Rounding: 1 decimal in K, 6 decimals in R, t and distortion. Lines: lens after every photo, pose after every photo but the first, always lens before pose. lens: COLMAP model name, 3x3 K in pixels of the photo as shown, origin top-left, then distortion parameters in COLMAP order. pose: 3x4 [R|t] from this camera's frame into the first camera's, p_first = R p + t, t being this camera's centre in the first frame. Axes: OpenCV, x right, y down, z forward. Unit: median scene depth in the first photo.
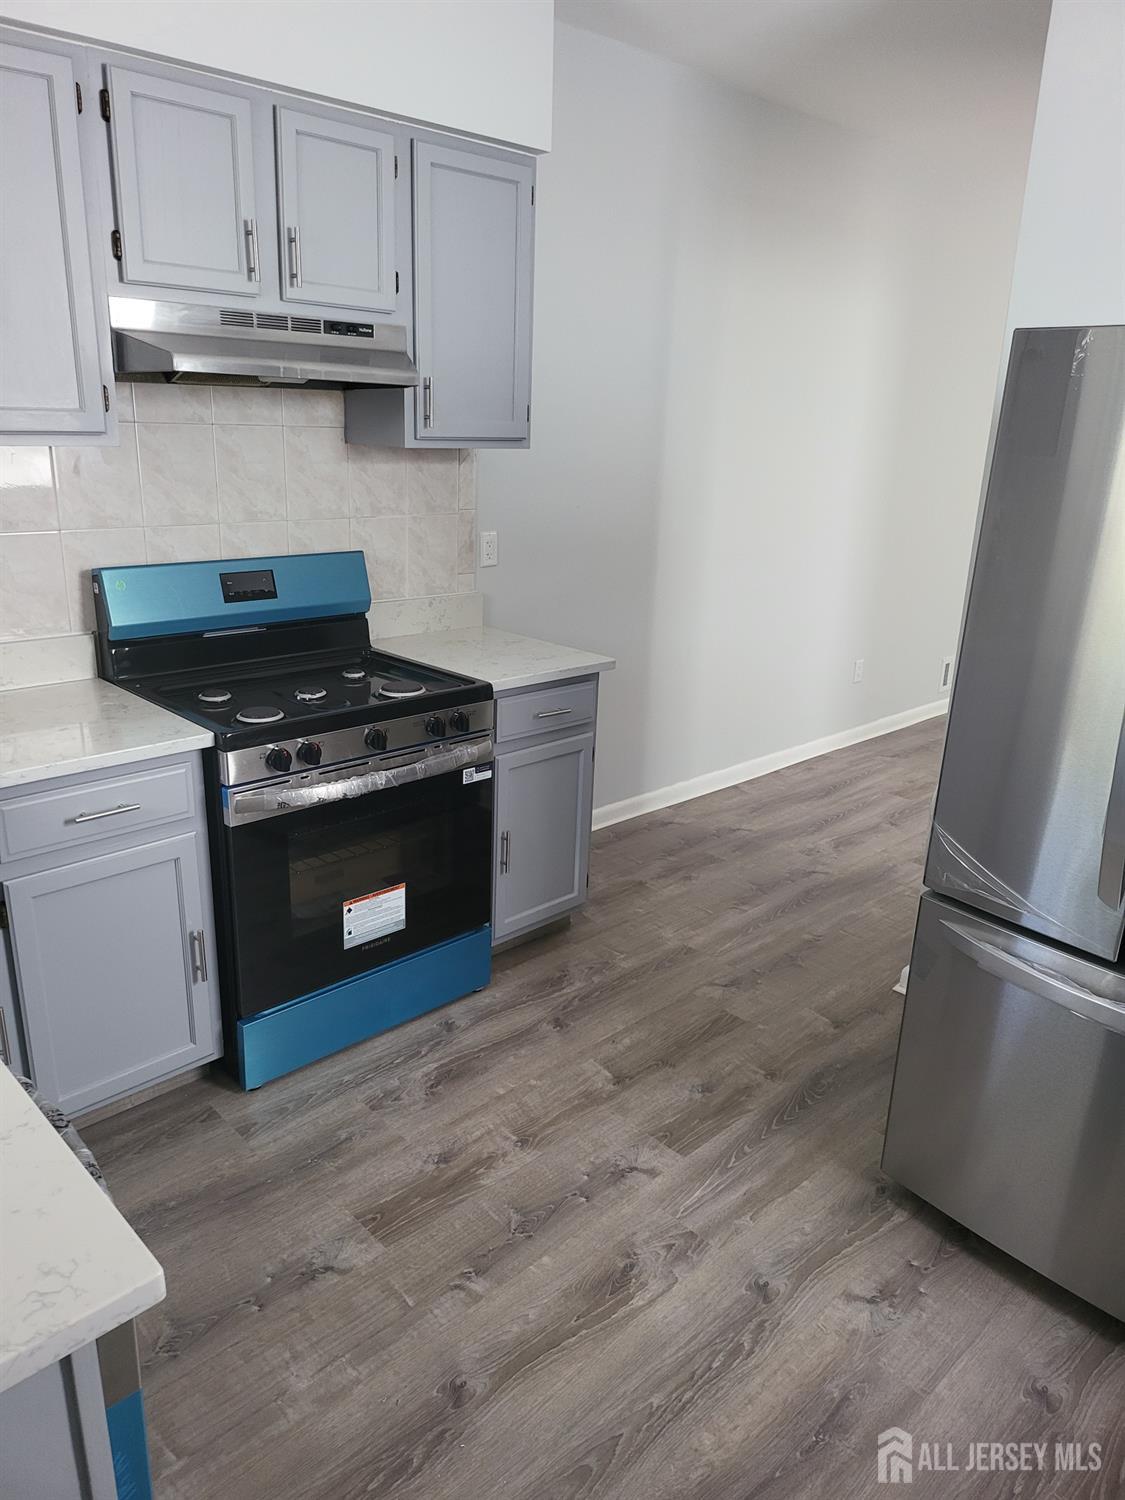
lens RADIAL K [[1060.1, 0, 563.7], [0, 1060.1, 747.6], [0, 0, 1]] dist [0.035715, -0.034346]
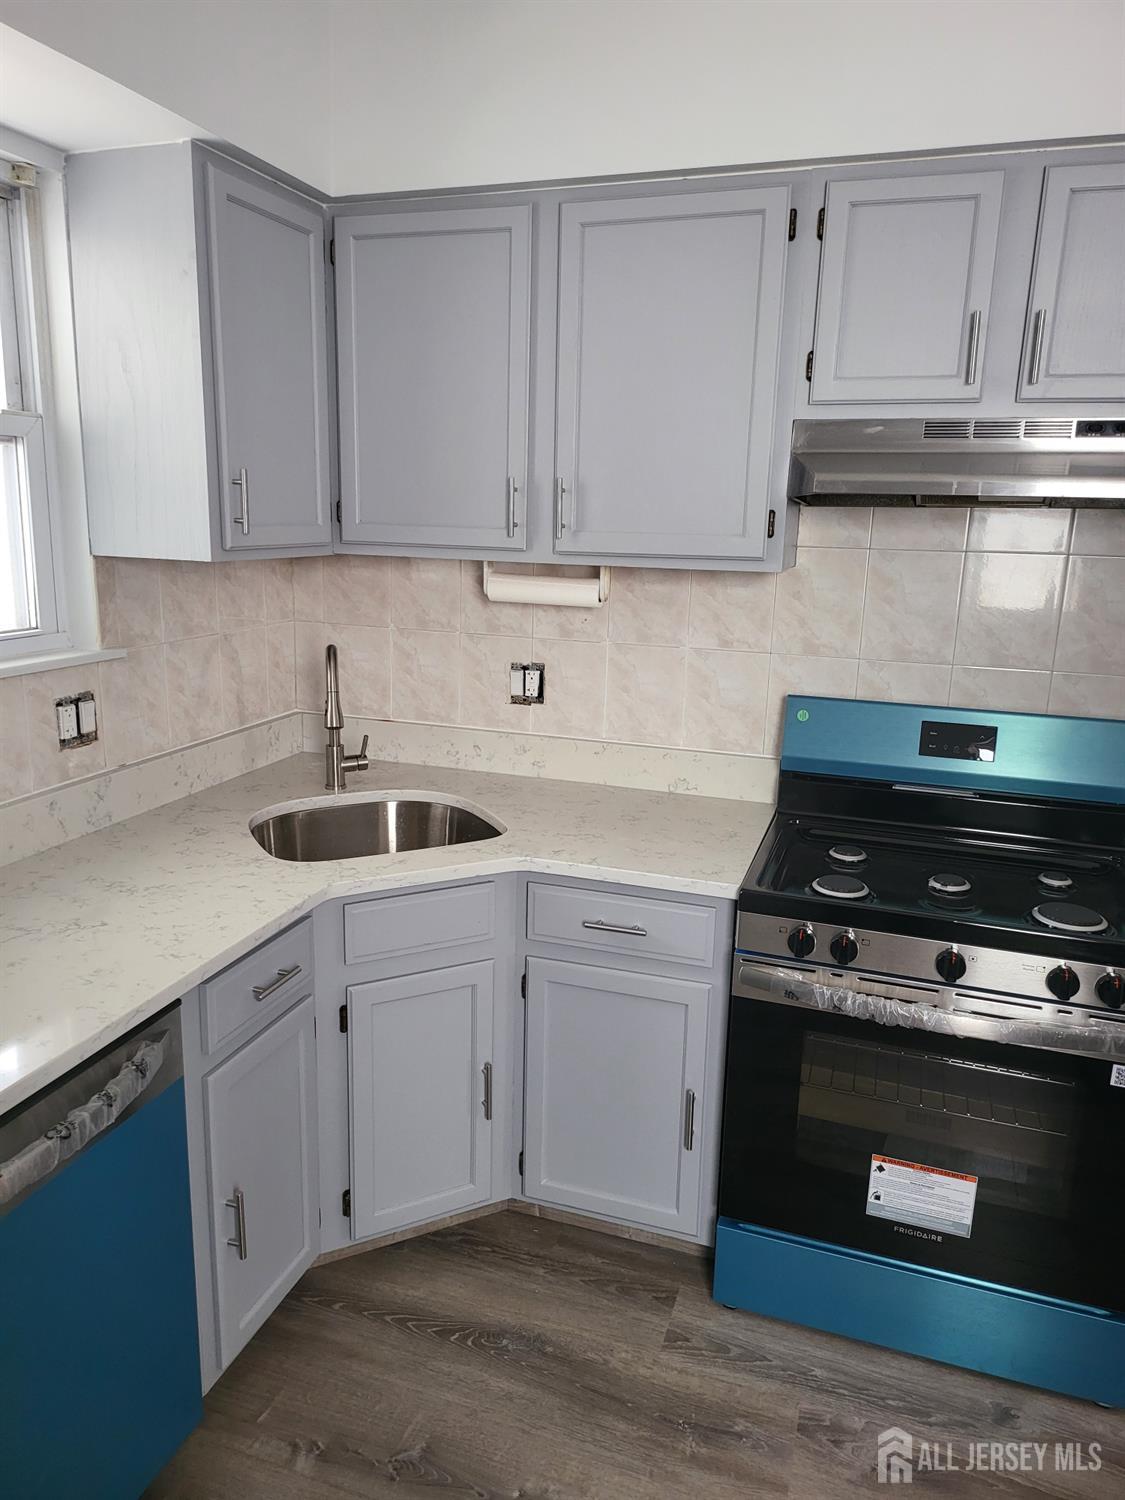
lens RADIAL K [[1060.1, 0, 561.8], [0, 1060.1, 744.8], [0, 0, 1]] dist [0.035715, -0.034346]
pose [[0.459736, 0.173367, -0.870969, 0.324262], [-0.287029, 0.957127, 0.039011, -0.106933], [0.840391, 0.232059, 0.489787, 0.382552]]
